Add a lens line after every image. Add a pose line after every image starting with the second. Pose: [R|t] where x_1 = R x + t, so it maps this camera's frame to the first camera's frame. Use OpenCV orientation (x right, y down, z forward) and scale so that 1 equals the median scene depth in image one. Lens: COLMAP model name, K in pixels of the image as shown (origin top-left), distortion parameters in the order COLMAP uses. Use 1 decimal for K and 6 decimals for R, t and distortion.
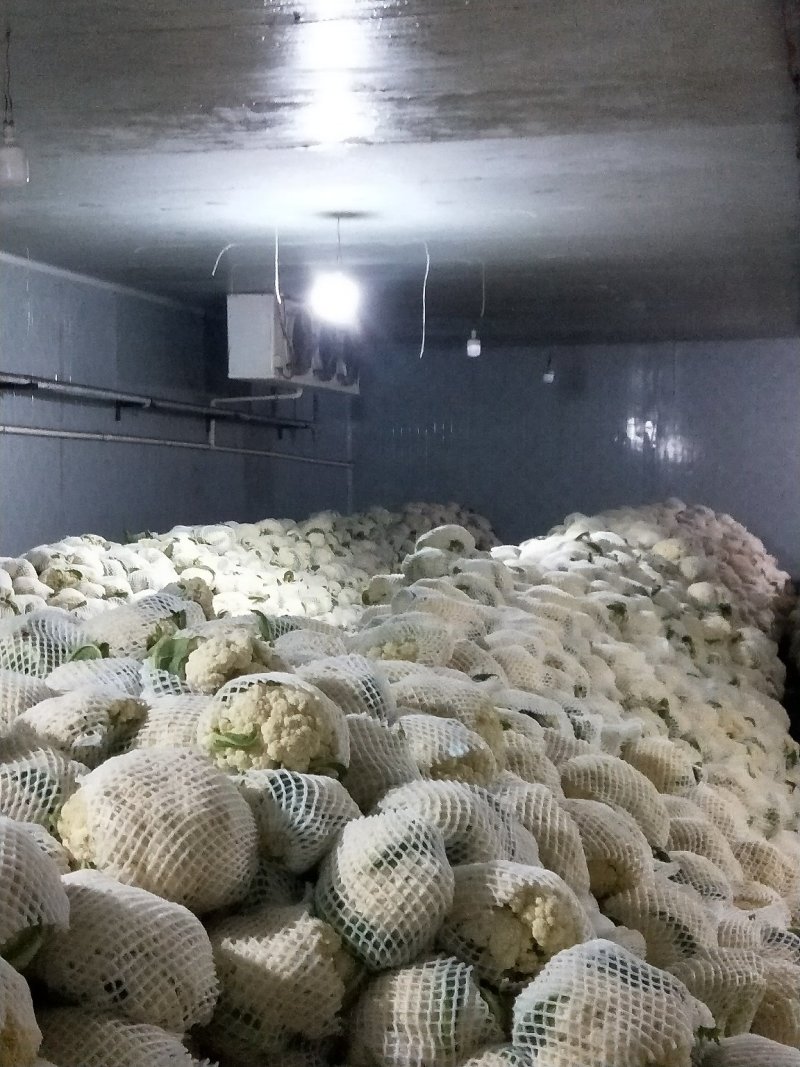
lens RADIAL K [[1906.8, 0, 400.0], [0, 1906.8, 533.5], [0, 0, 1]] dist [0.379686, -2.502819]
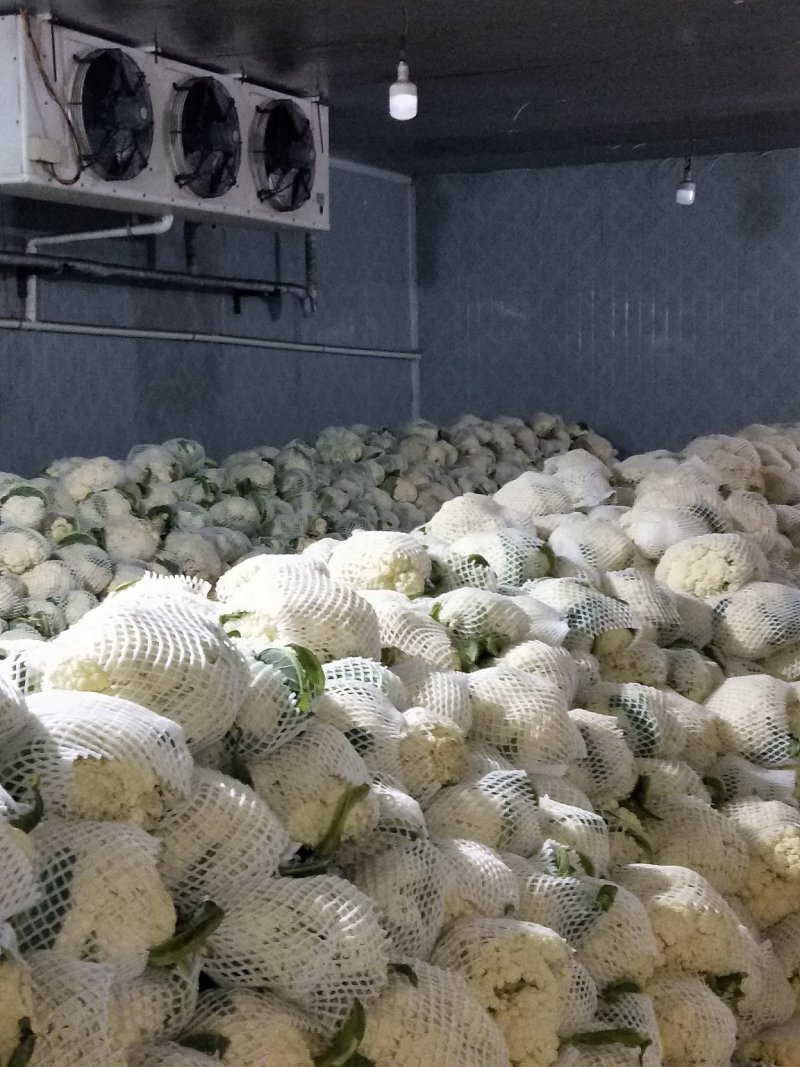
lens RADIAL K [[1906.8, 0, 400.0], [0, 1906.8, 533.5], [0, 0, 1]] dist [0.379686, -2.502819]
pose [[0.983681, 0.000467, -0.179922, 0.125632], [0.009231, 0.998548, 0.053063, -0.015066], [0.179686, -0.053858, 0.982249, 0.525812]]
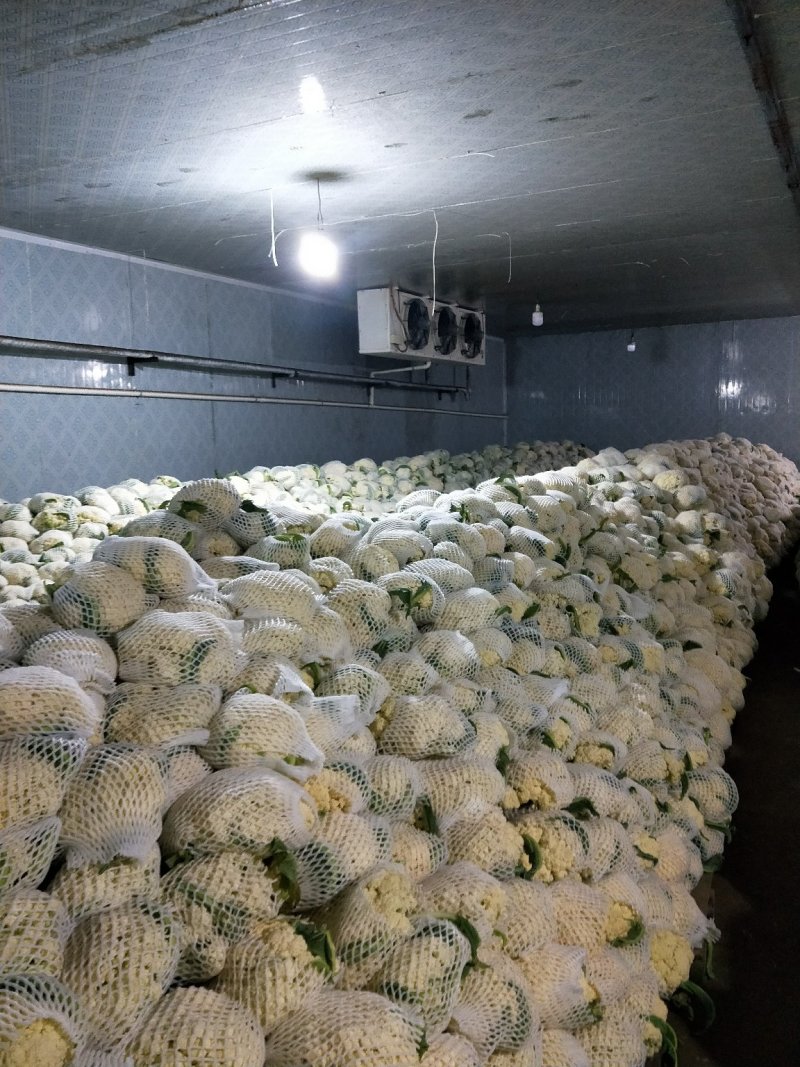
lens RADIAL K [[976.7, 0, 380.3], [0, 976.7, 547.1], [0, 0, 1]] dist [0.096817, -0.254901]
pose [[0.969411, 0.002312, -0.245432, 0.098759], [0.019756, 0.995976, 0.087412, -0.005043], [0.244647, -0.089587, 0.965465, 0.332029]]
